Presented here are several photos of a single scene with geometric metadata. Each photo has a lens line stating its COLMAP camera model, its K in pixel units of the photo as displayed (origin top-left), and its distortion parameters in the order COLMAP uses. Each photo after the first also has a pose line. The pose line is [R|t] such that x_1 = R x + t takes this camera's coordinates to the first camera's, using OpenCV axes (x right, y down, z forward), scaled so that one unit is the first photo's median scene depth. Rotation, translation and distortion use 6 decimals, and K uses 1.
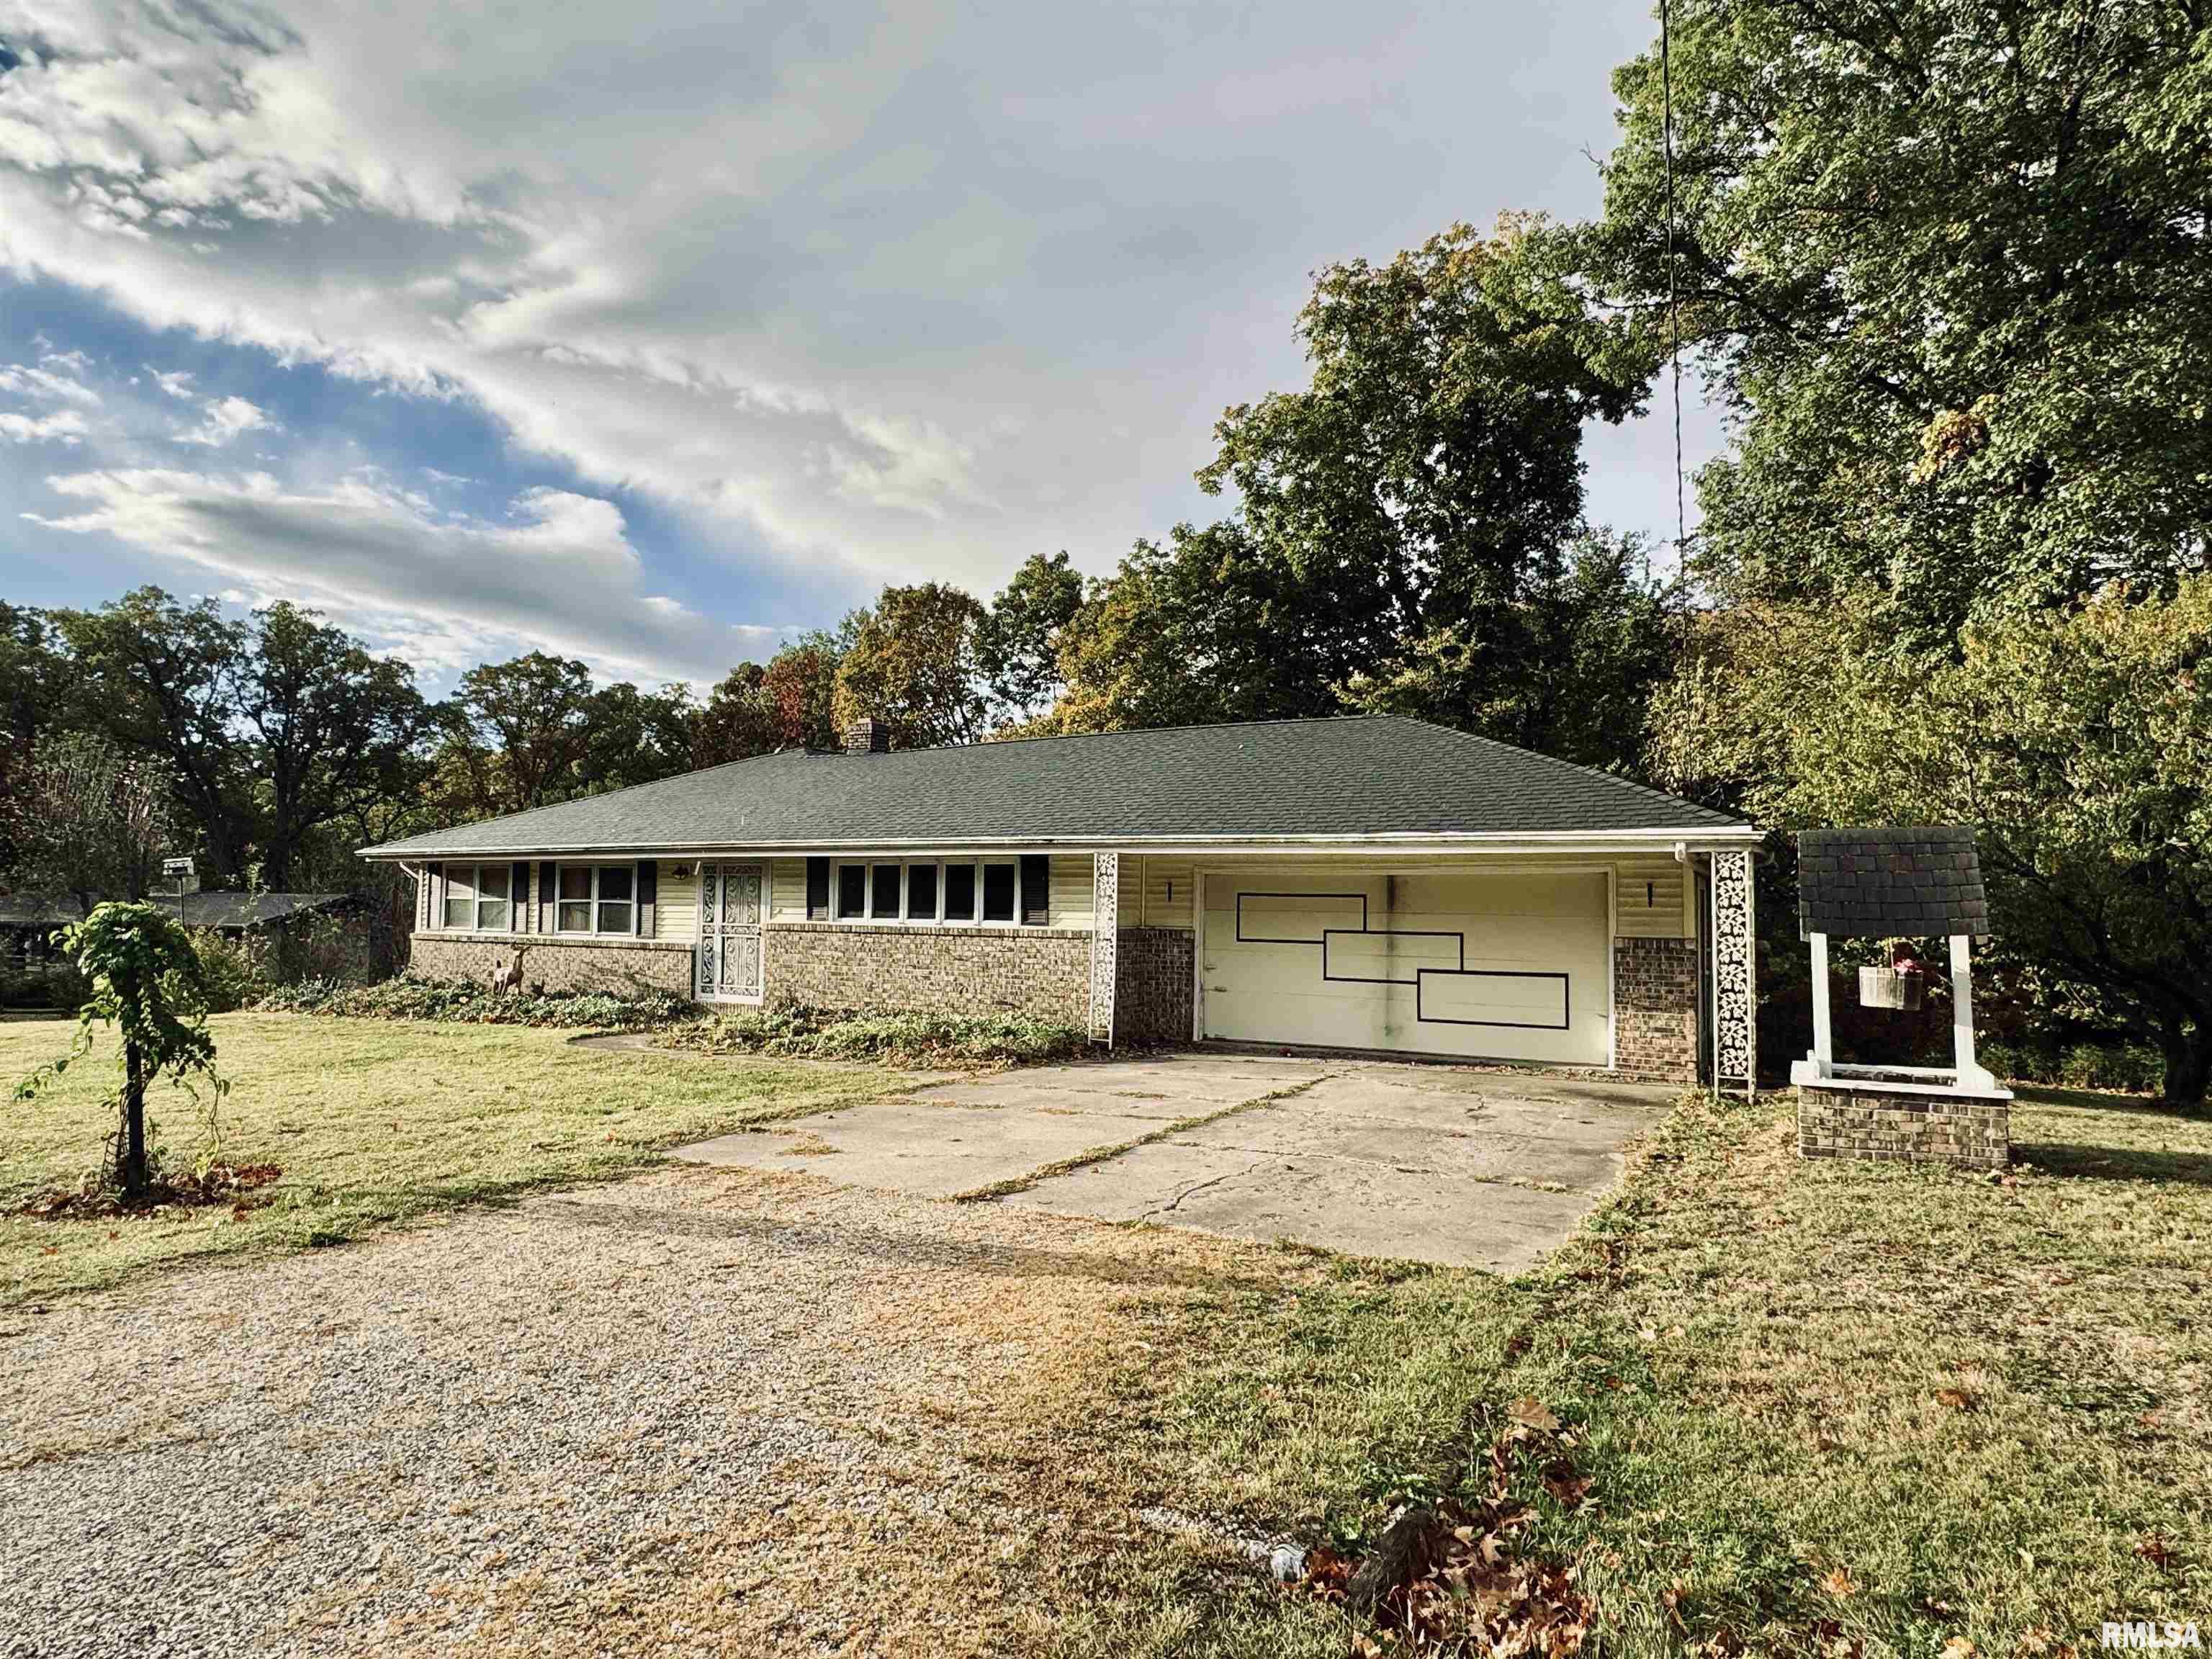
lens RADIAL K [[1251.2, 0, 1100.3], [0, 1251.2, 832.3], [0, 0, 1]] dist [0.012342, -0.003160]
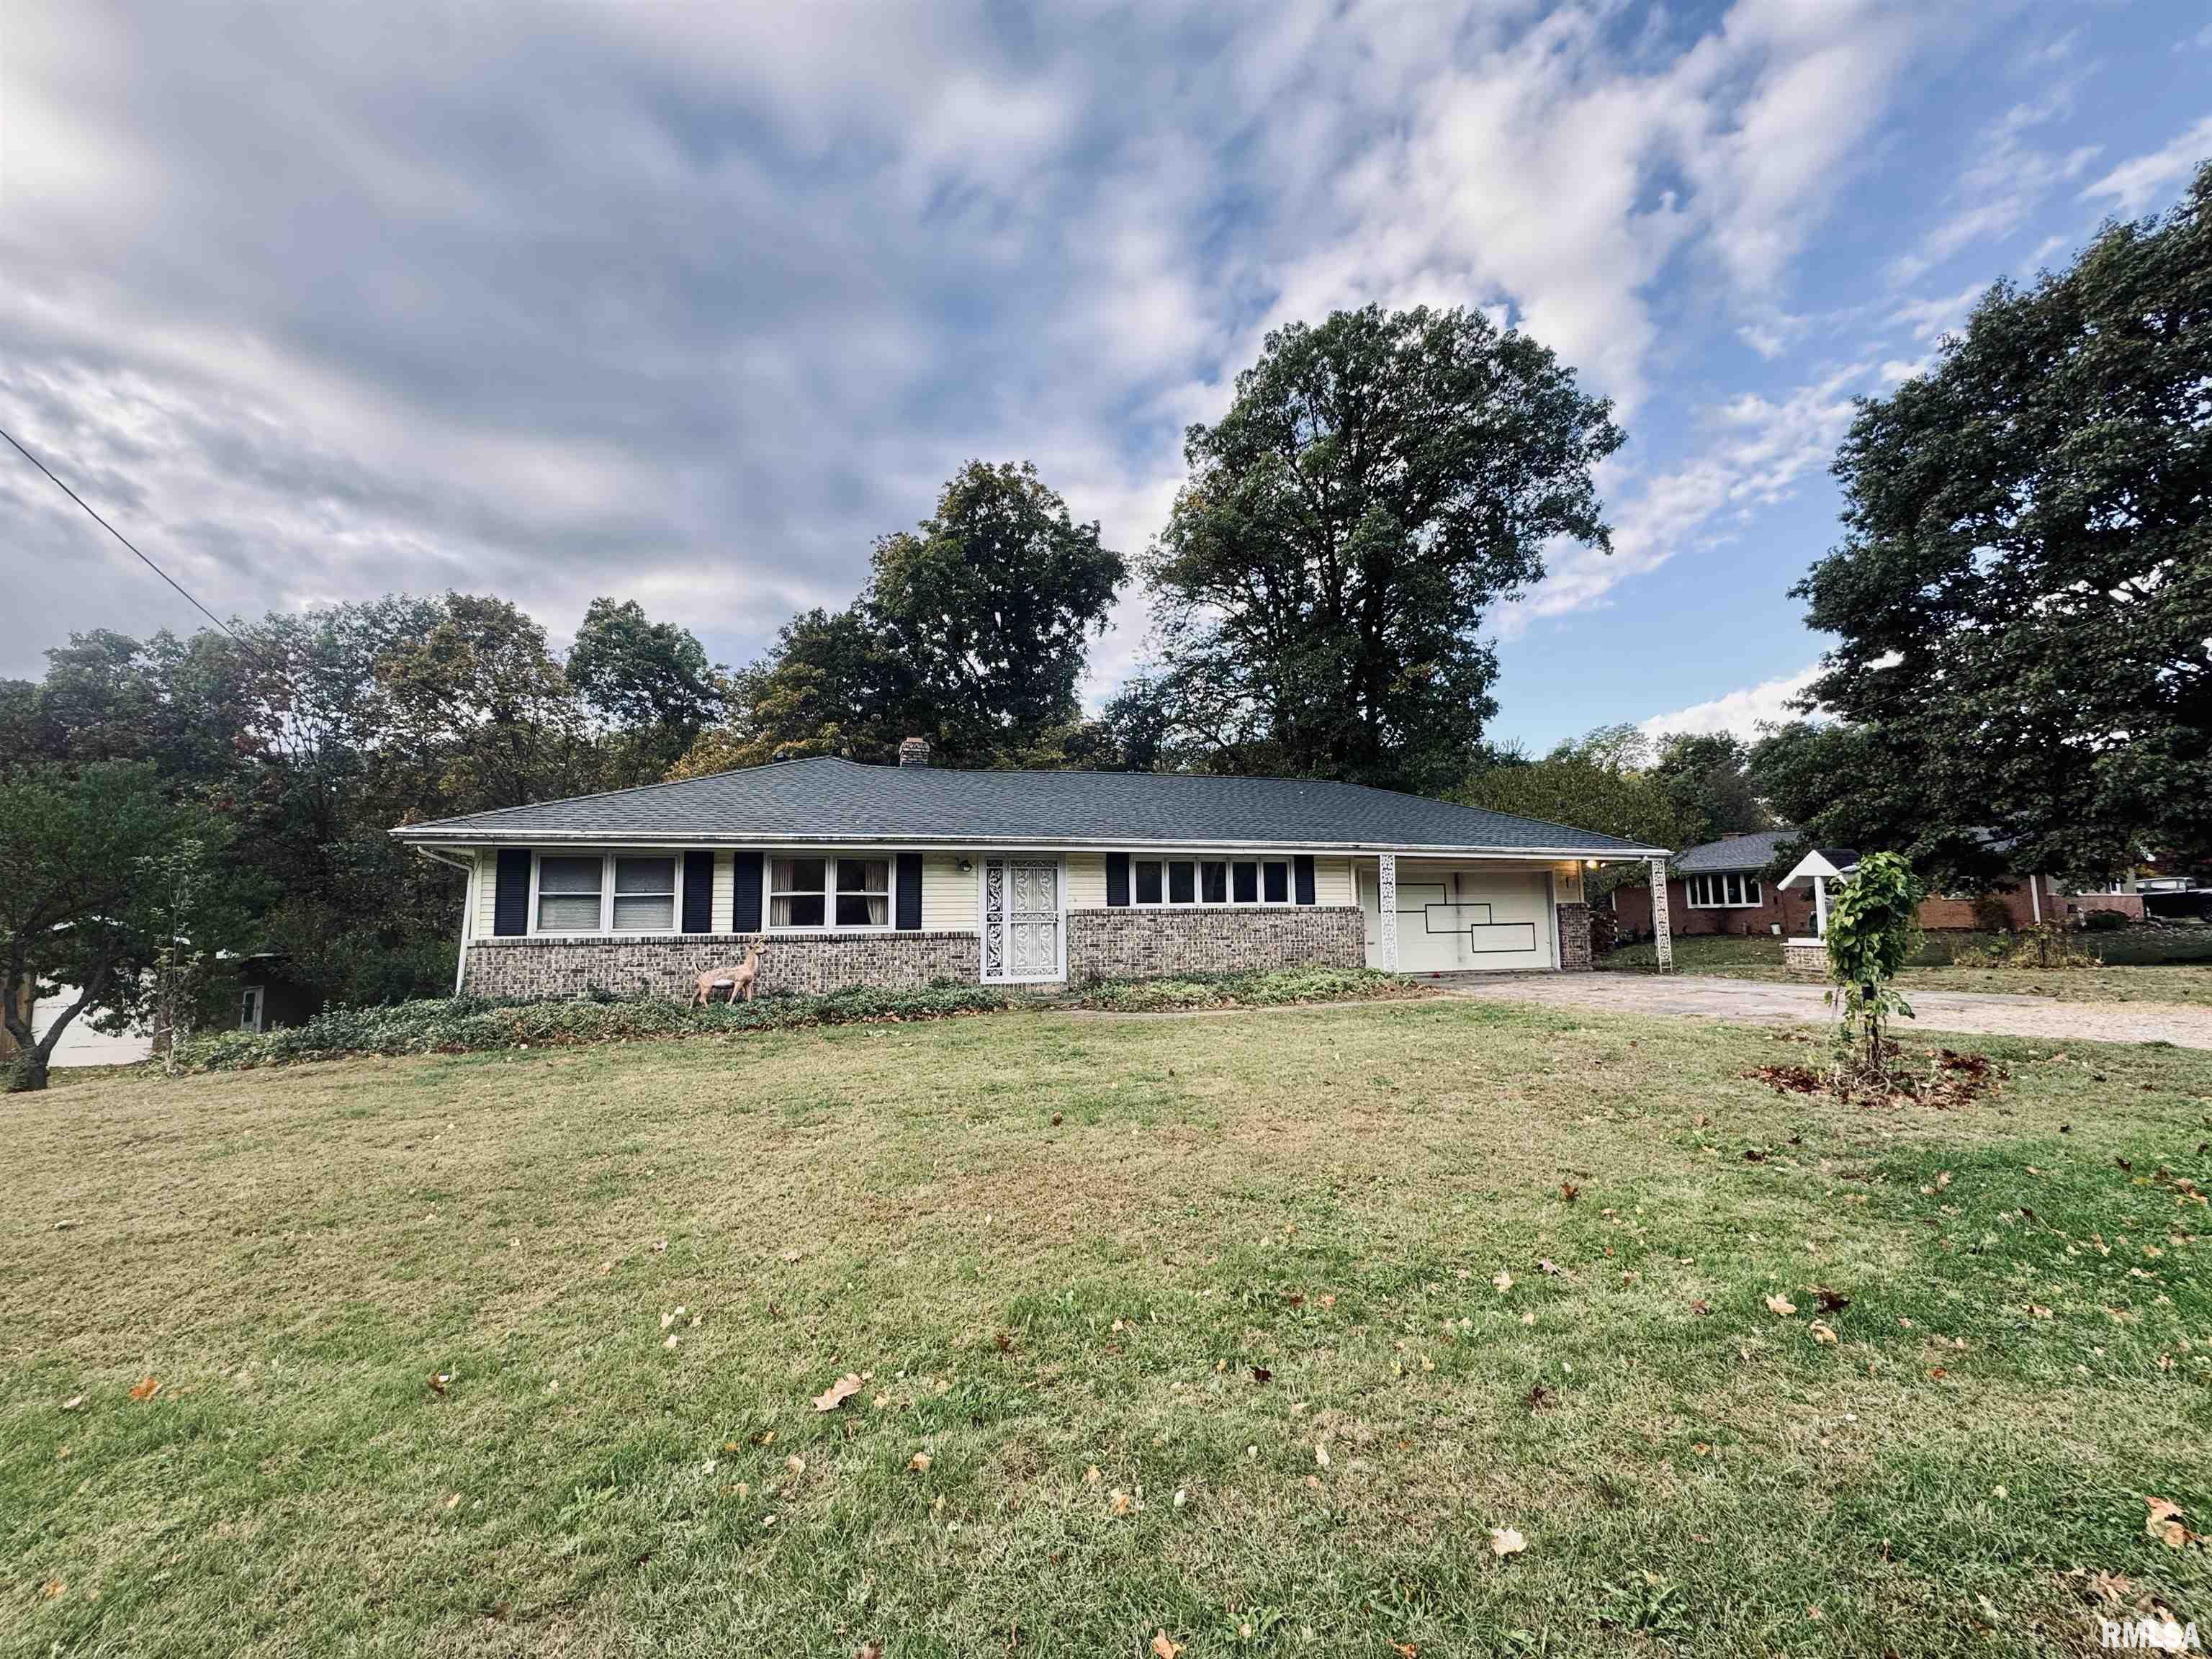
lens RADIAL K [[879.5, 0, 1104.5], [0, 879.5, 828.6], [0, 0, 1]] dist [0.005984, -0.000133]
pose [[0.671995, 0.054619, 0.738539, -0.914270], [-0.019601, 0.998239, -0.055990, 0.046202], [-0.740296, 0.023149, 0.671882, 0.462234]]
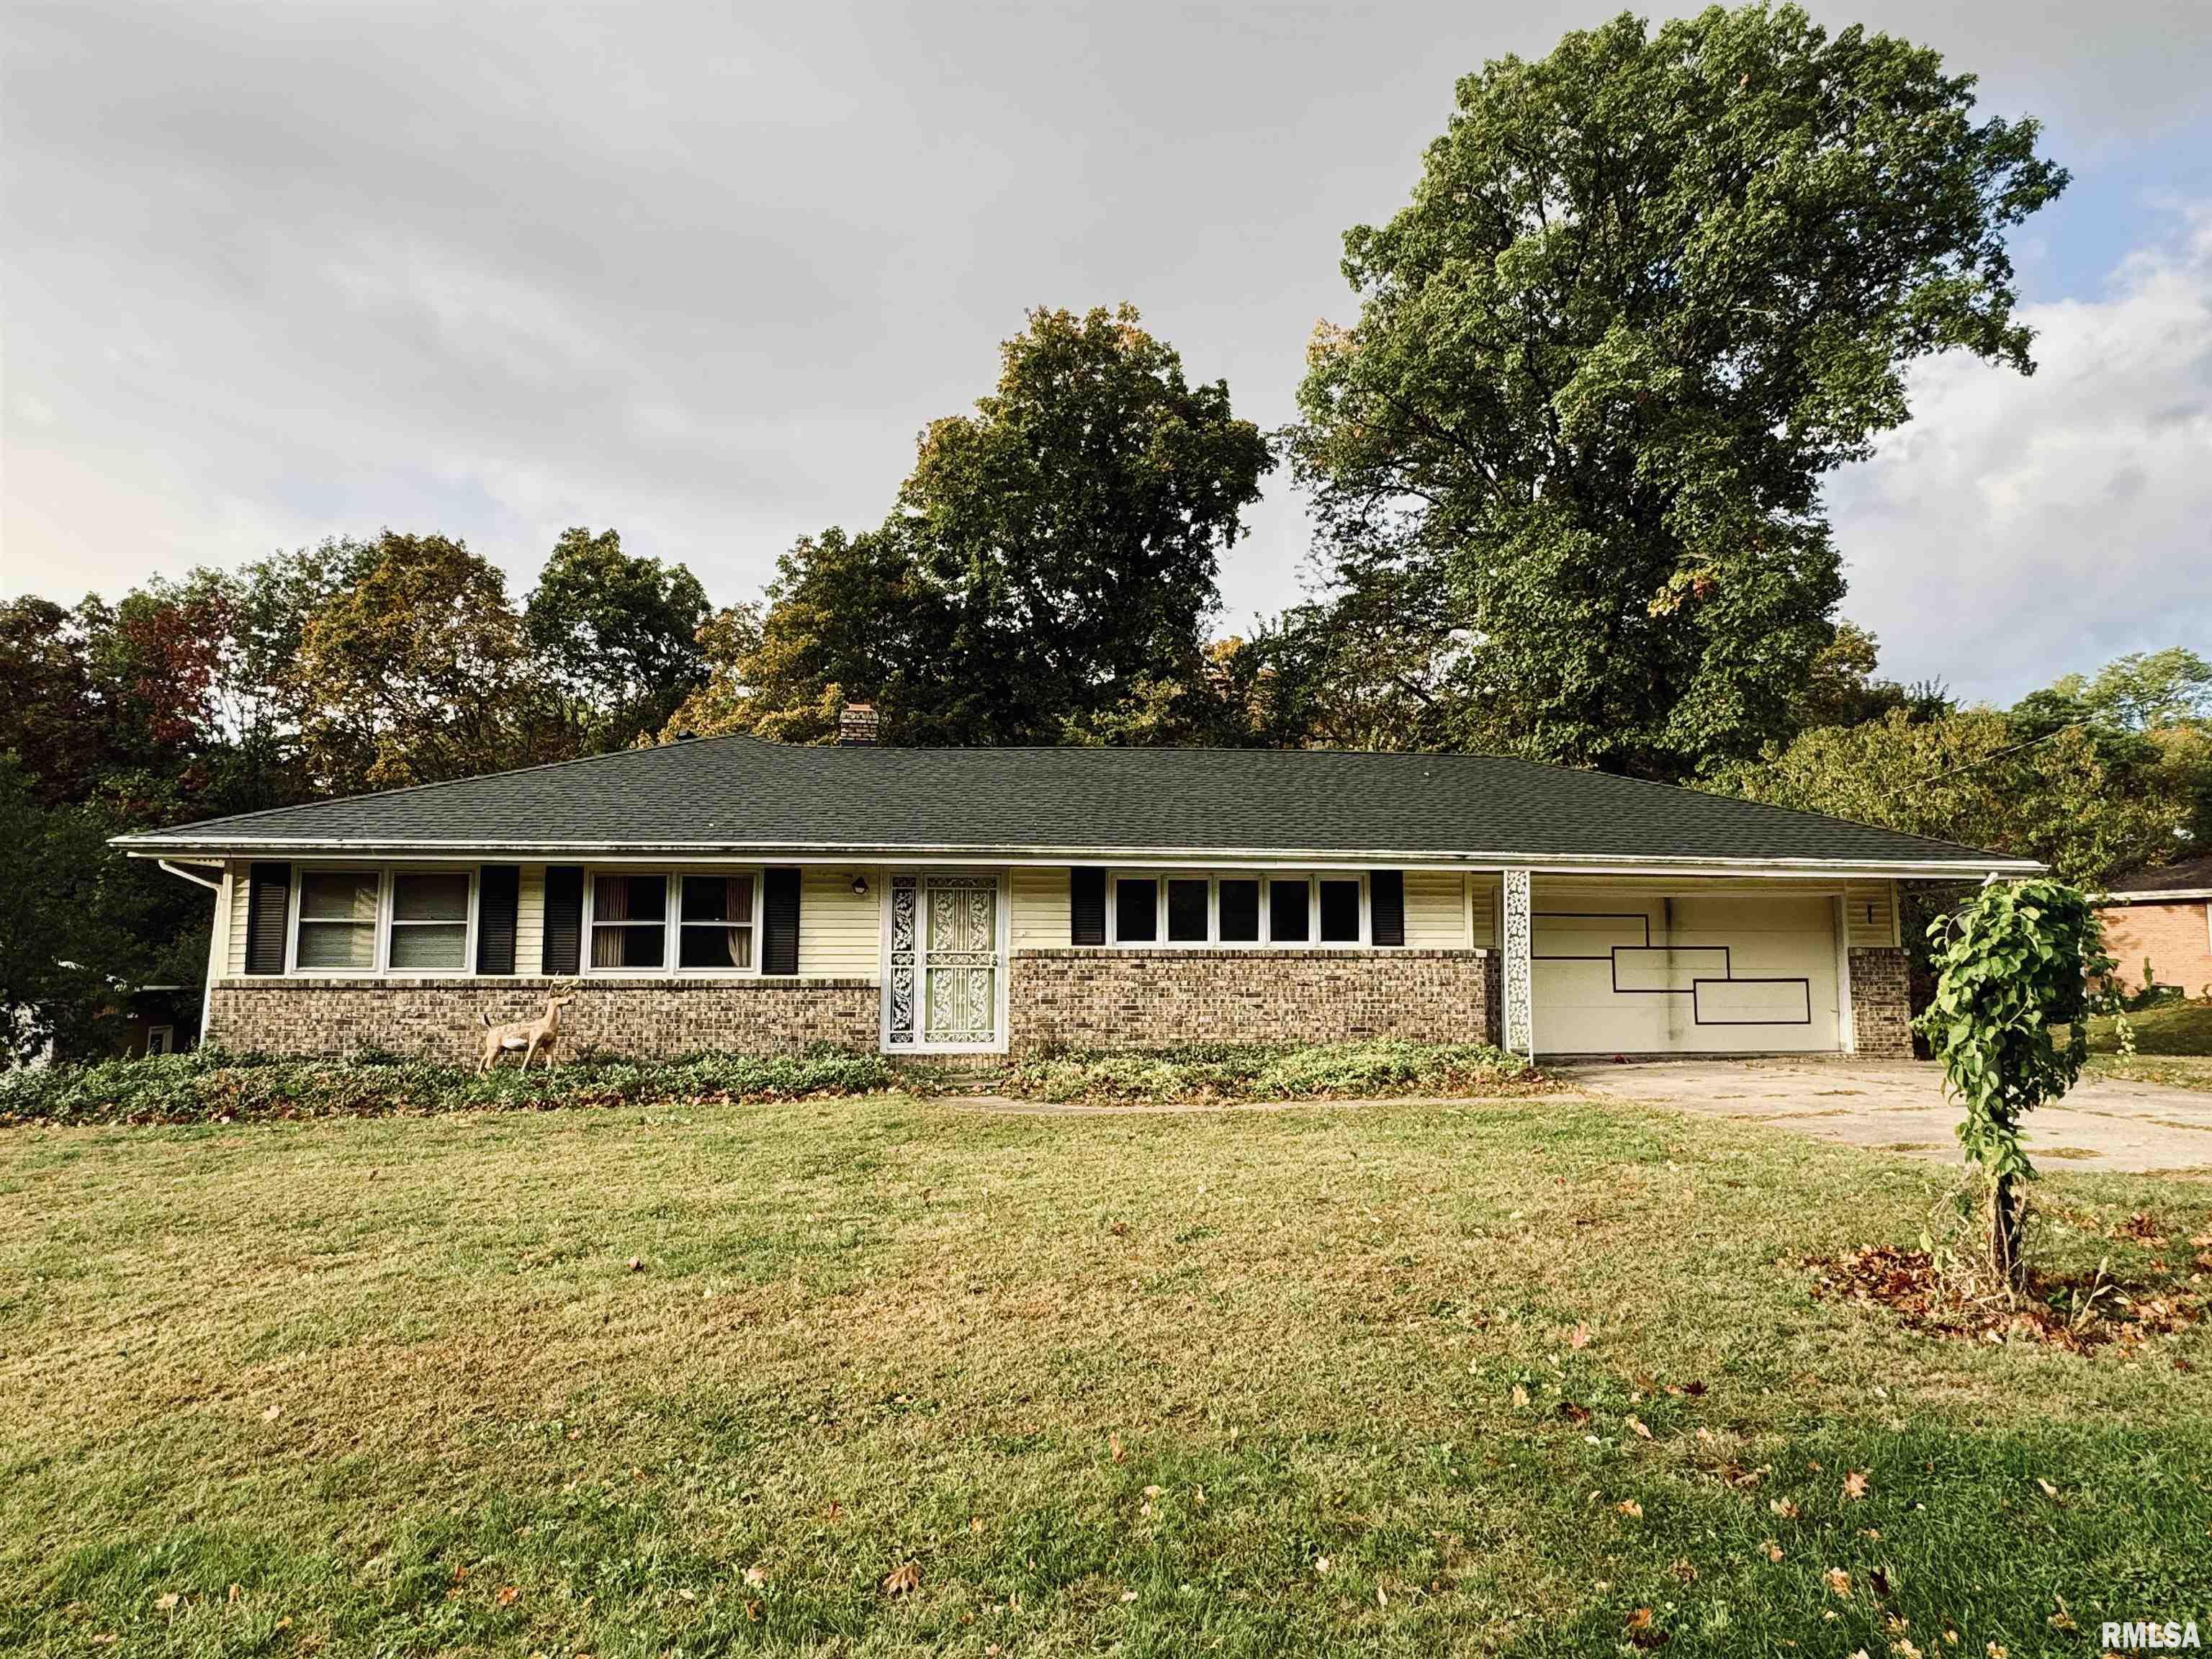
lens RADIAL K [[1251.2, 0, 1112.4], [0, 1251.2, 821.8], [0, 0, 1]] dist [0.012342, -0.003160]
pose [[0.800629, 0.051864, 0.596911, -0.751129], [-0.025175, 0.998279, -0.052970, 0.034434], [-0.598631, 0.027382, 0.800557, 0.343321]]
